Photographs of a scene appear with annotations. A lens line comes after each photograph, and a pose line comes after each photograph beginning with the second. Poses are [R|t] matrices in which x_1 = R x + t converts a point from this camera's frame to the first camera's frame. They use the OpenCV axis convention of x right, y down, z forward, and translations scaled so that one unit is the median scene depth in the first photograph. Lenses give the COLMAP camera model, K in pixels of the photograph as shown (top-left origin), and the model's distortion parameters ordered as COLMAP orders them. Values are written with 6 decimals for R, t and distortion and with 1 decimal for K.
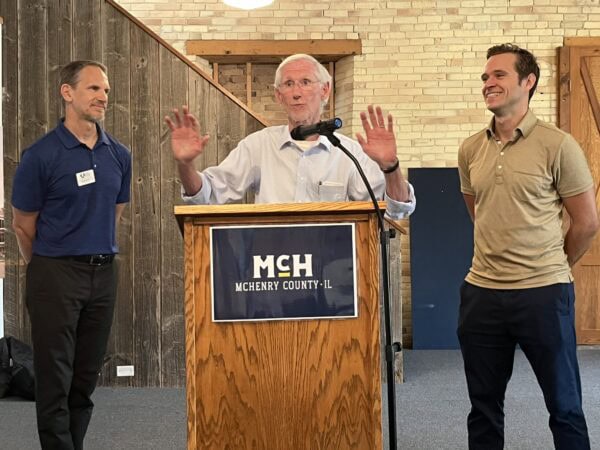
lens RADIAL K [[803.4, 0, 304.1], [0, 803.4, 219.6], [0, 0, 1]] dist [0.046143, 0.000000]
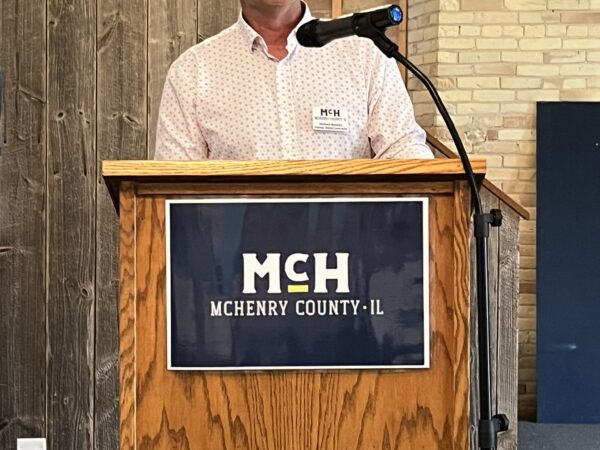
lens RADIAL K [[1401.2, 0, 300.5], [0, 1401.2, 227.8], [0, 0, 1]] dist [0.017493, 0.000000]
pose [[0.999029, 0.020215, -0.039151, 0.013519], [-0.019127, 0.999426, 0.027967, -0.000536], [0.039694, -0.027191, 0.998842, 0.033438]]
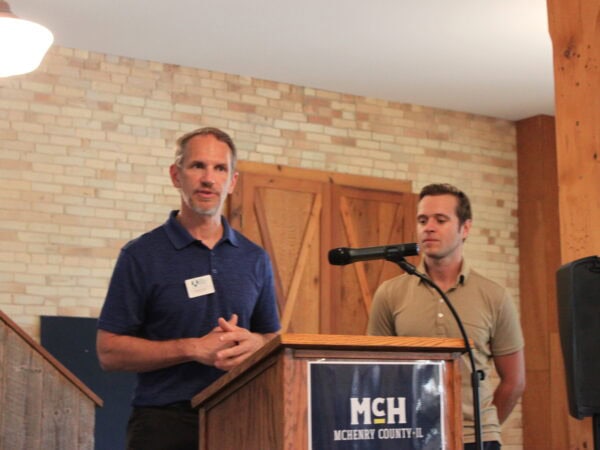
lens RADIAL K [[1240.0, 0, 300.1], [0, 1240.0, 220.2], [0, 0, 1]] dist [-0.012374, 0.000000]
pose [[0.840284, 0.094401, 0.533865, -0.795775], [-0.010587, 0.987393, -0.157933, 0.065096], [-0.542043, 0.127056, 0.830690, -0.070181]]
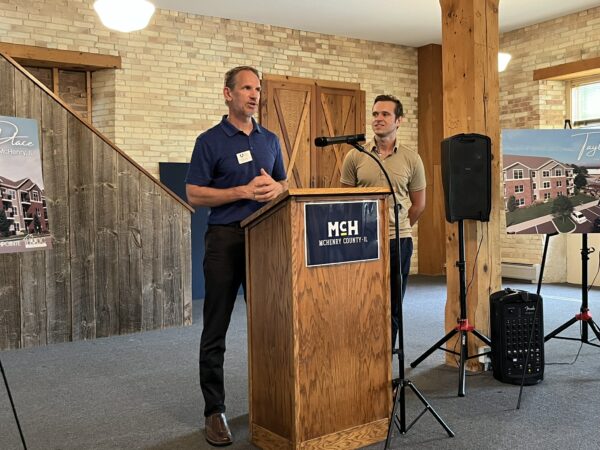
lens RADIAL K [[653.4, 0, 308.6], [0, 653.4, 220.9], [0, 0, 1]] dist [0.033900, 0.000000]
pose [[0.834074, -0.018978, 0.551326, -0.756378], [0.005243, 0.999636, 0.026477, 0.009356], [-0.551627, -0.019193, 0.833870, -0.012922]]
